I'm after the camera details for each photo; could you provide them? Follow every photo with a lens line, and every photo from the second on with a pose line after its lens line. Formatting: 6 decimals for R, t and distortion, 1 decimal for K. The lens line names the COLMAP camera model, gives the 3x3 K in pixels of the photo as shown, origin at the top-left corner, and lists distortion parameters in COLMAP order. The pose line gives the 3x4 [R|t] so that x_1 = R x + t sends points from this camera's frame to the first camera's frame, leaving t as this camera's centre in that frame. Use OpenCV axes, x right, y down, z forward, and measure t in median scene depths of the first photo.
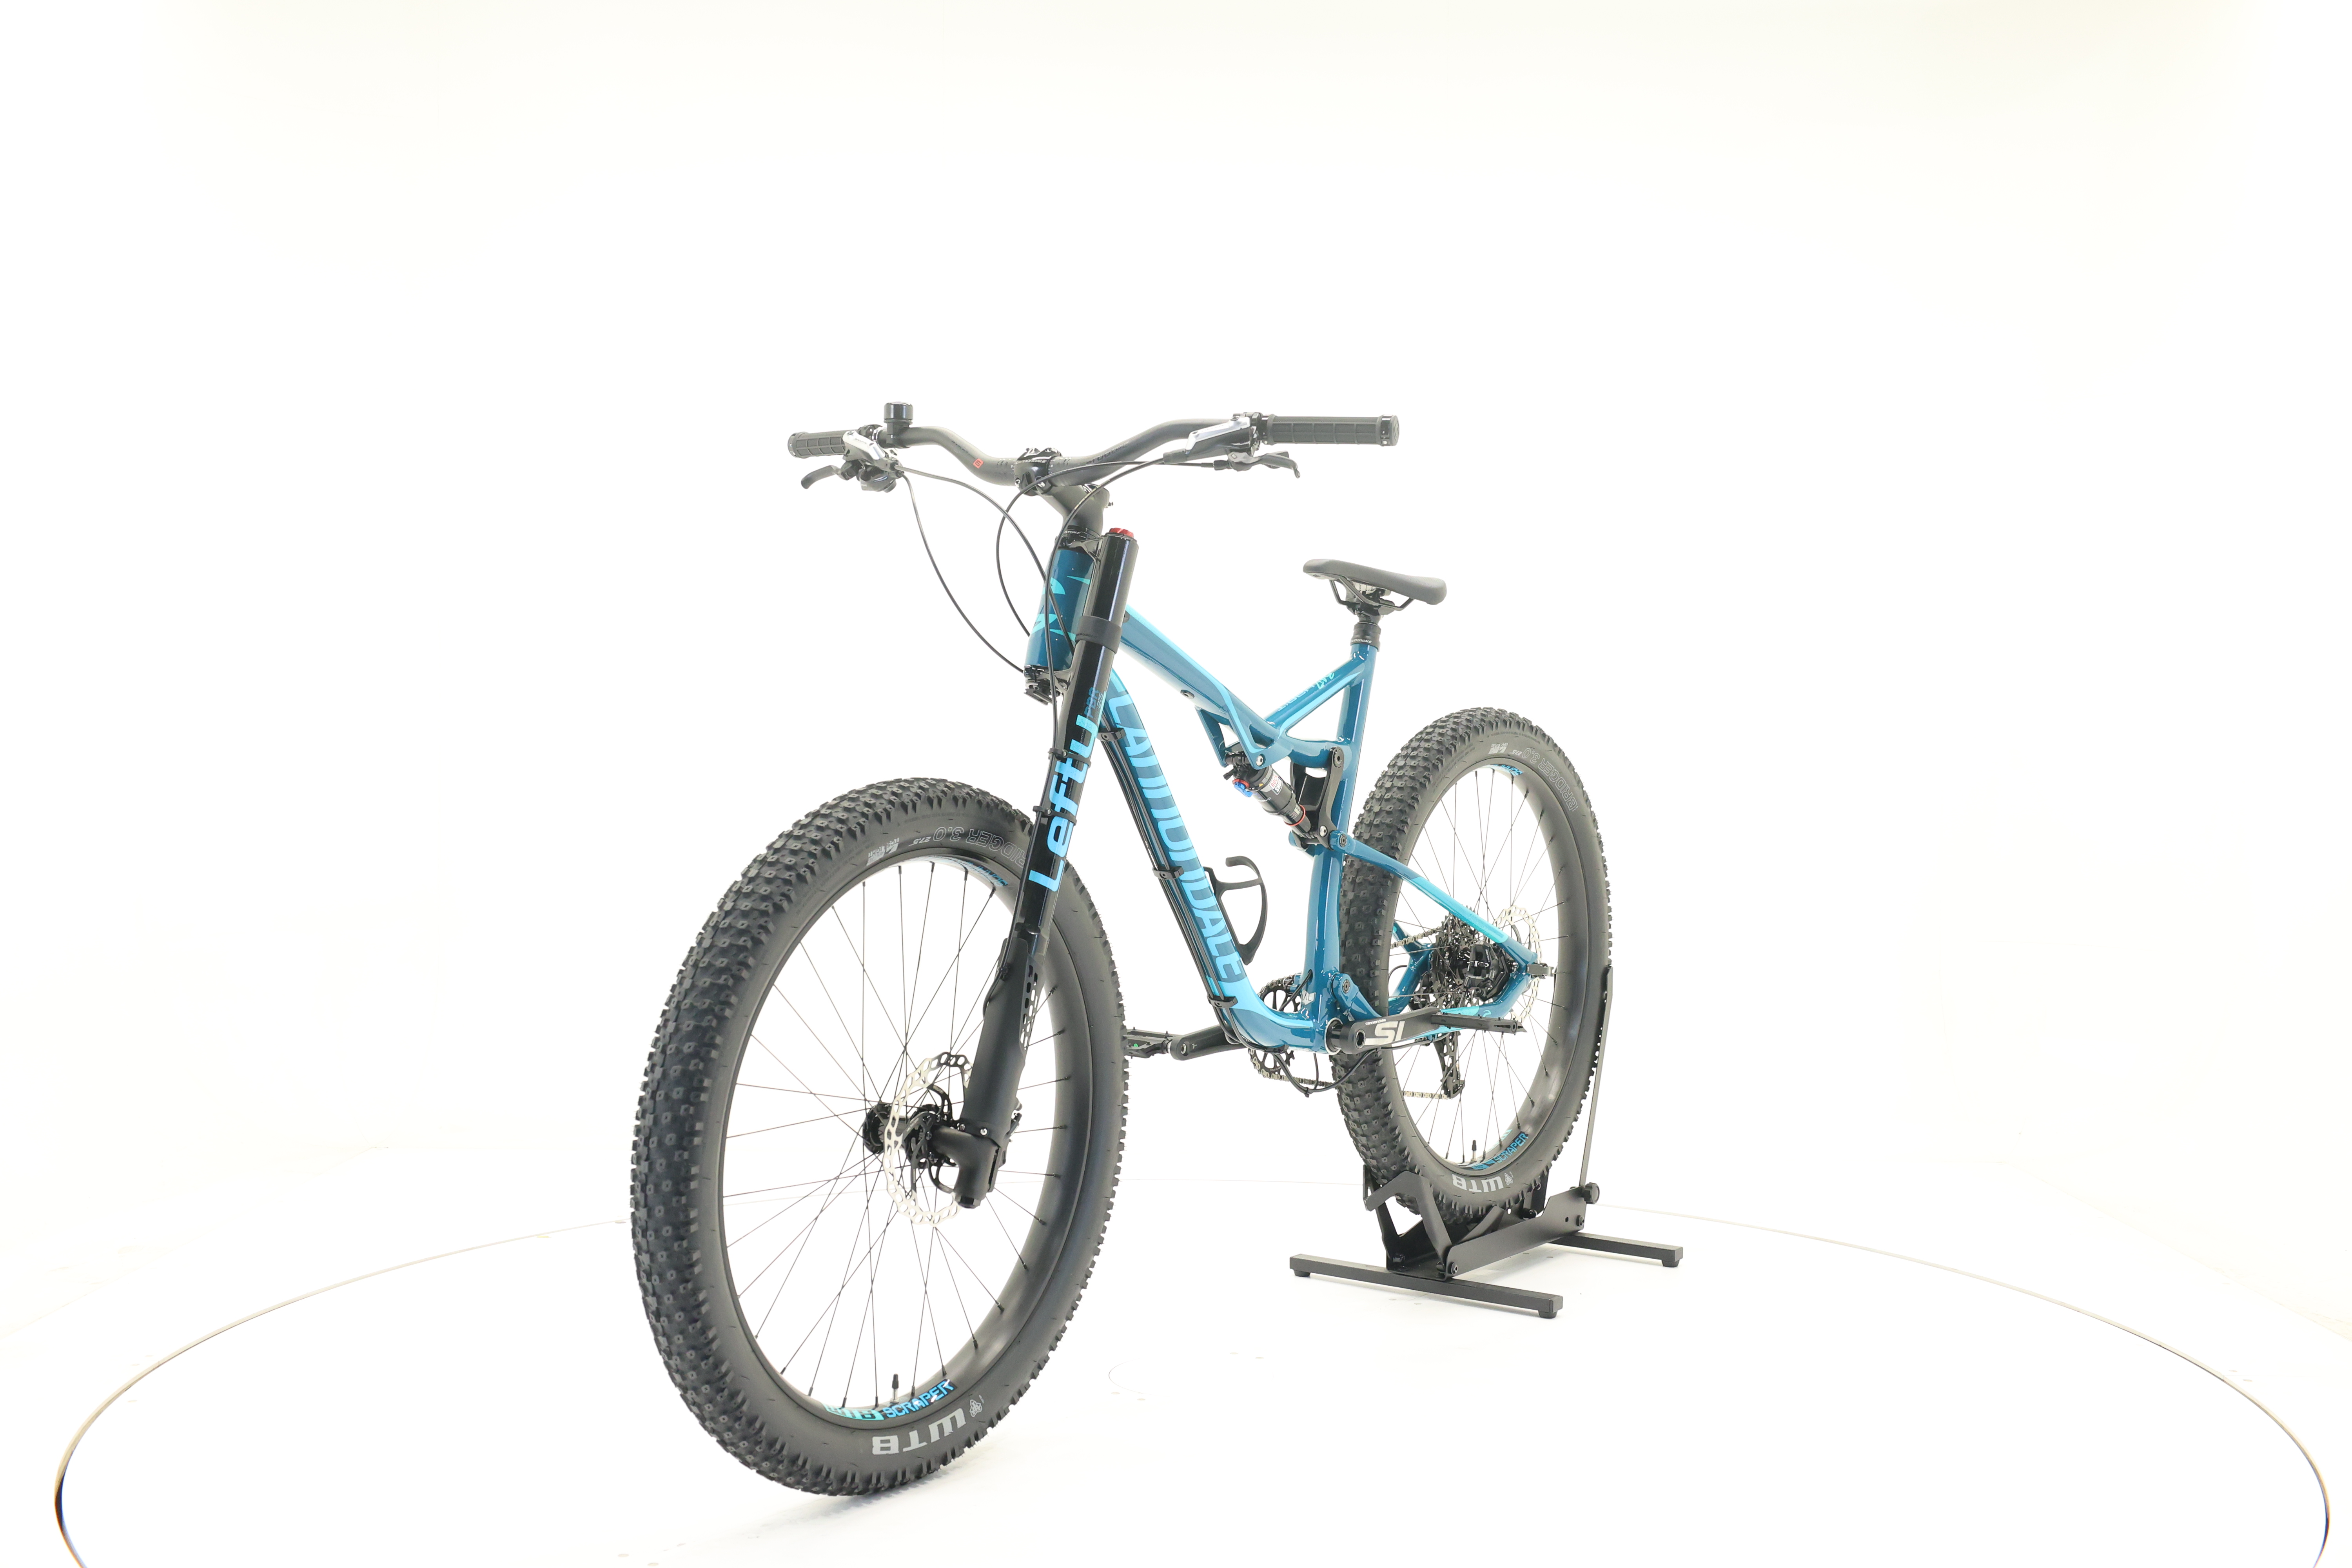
lens RADIAL K [[2396.2, 0, 1176.0], [0, 2396.2, 784.0], [0, 0, 1]] dist [-0.003508, 0.003920]
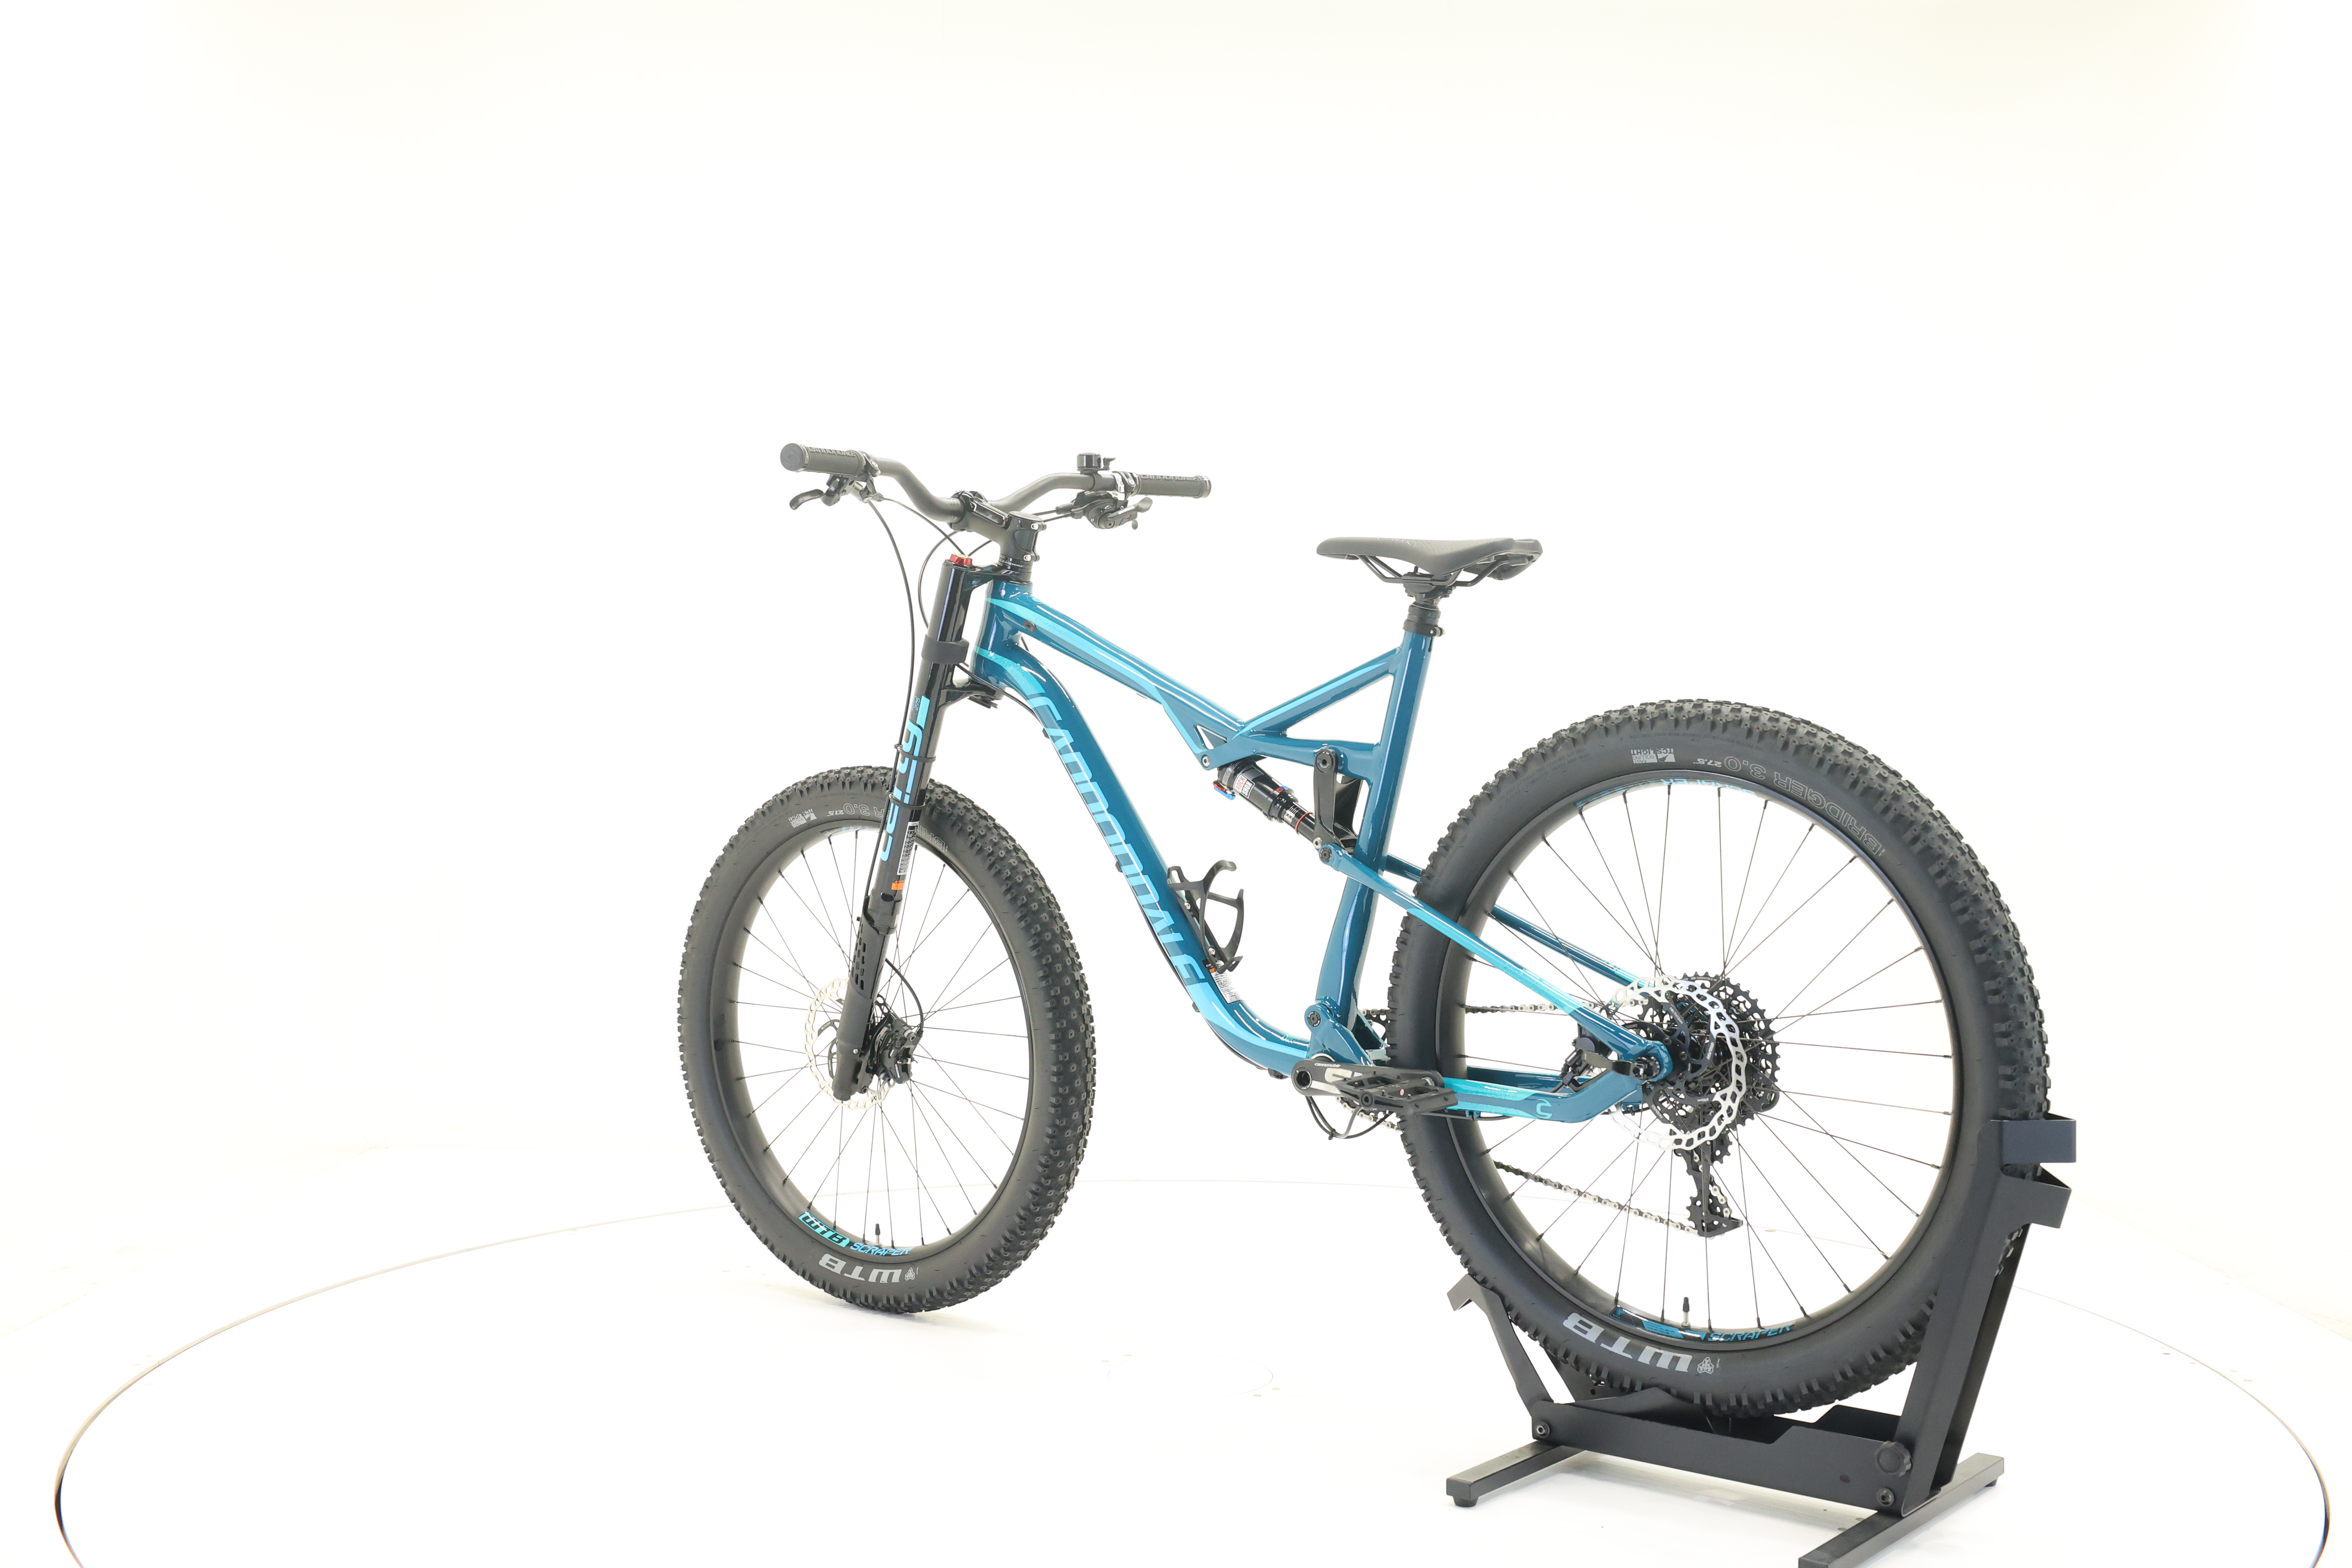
lens RADIAL K [[2396.2, 0, 1176.0], [0, 2396.2, 784.0], [0, 0, 1]] dist [-0.003508, 0.003920]
pose [[-0.034730, 0.021896, -0.999157, 1.011645], [-0.022760, 0.999483, 0.022694, -0.022527], [0.999138, 0.023529, -0.034213, 1.034721]]
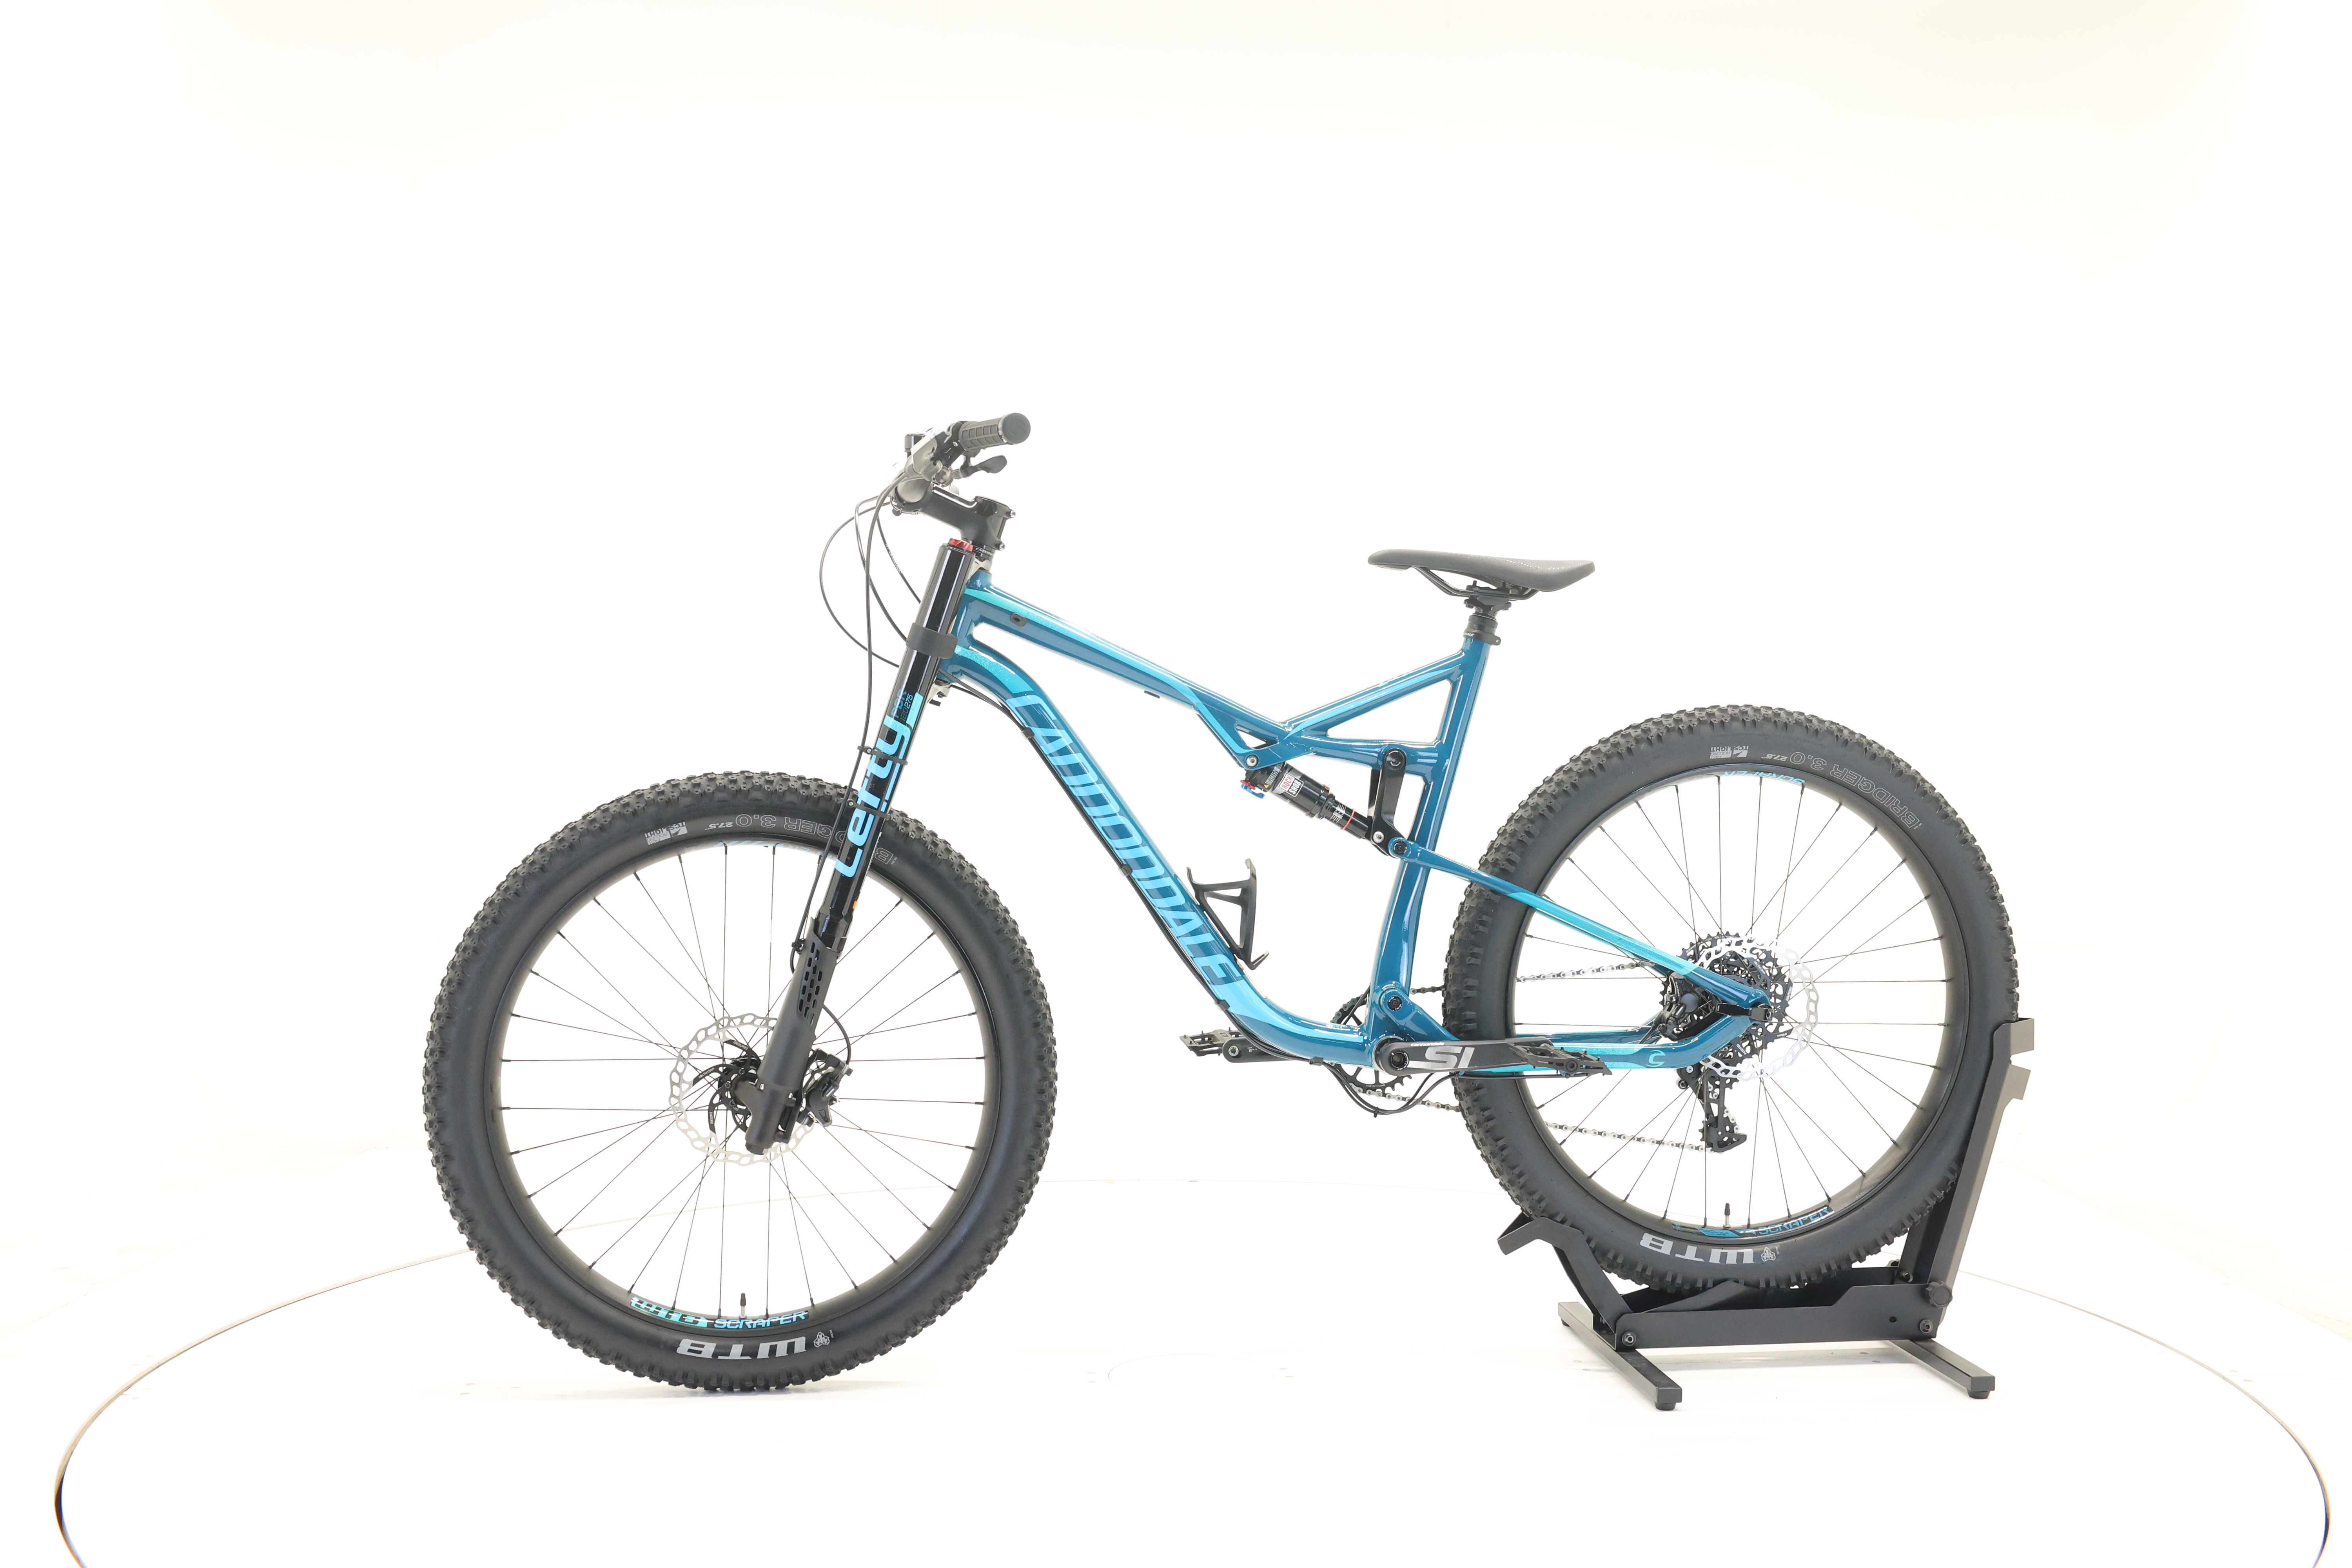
lens RADIAL K [[2396.2, 0, 1176.0], [0, 2396.2, 784.0], [0, 0, 1]] dist [-0.003508, 0.003920]
pose [[0.696640, 0.016981, -0.717220, 0.720937], [-0.017016, 0.999830, 0.007145, -0.006981], [0.717219, 0.007227, 0.696810, 0.299372]]
